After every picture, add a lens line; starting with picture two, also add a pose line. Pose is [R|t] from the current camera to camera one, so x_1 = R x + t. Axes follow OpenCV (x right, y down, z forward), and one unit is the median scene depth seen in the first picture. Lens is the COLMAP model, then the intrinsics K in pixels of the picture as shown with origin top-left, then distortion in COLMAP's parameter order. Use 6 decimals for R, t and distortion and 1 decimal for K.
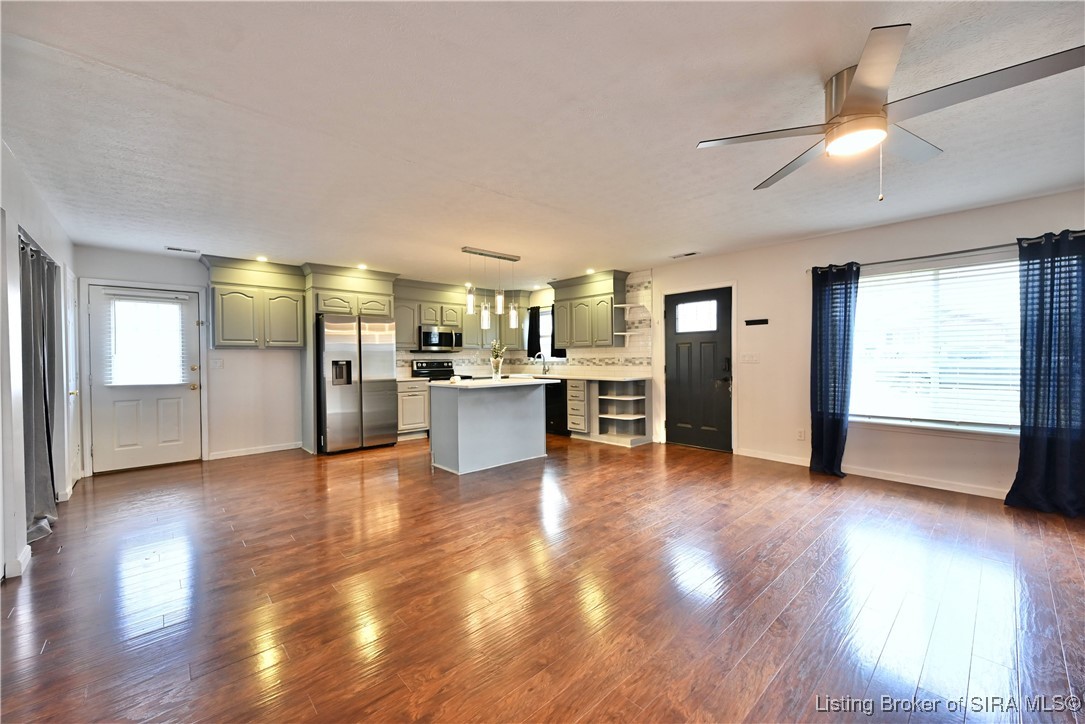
lens RADIAL K [[424.1, 0, 542.2], [0, 424.1, 362.6], [0, 0, 1]] dist [-0.000350, 0.000241]
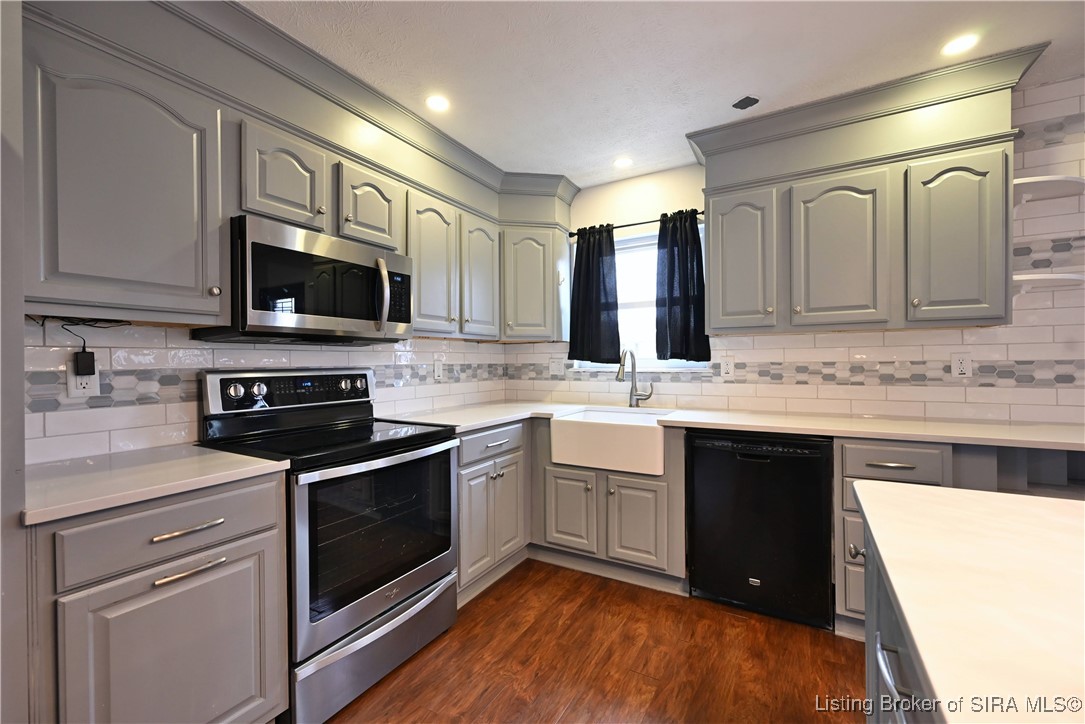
lens RADIAL K [[444.8, 0, 545.5], [0, 444.8, 365.4], [0, 0, 1]] dist [-0.003110, -0.000094]
pose [[0.953605, -0.001932, 0.301054, -0.197169], [0.003670, 0.999980, -0.005207, -0.007100], [-0.301037, 0.006070, 0.953593, 0.703257]]
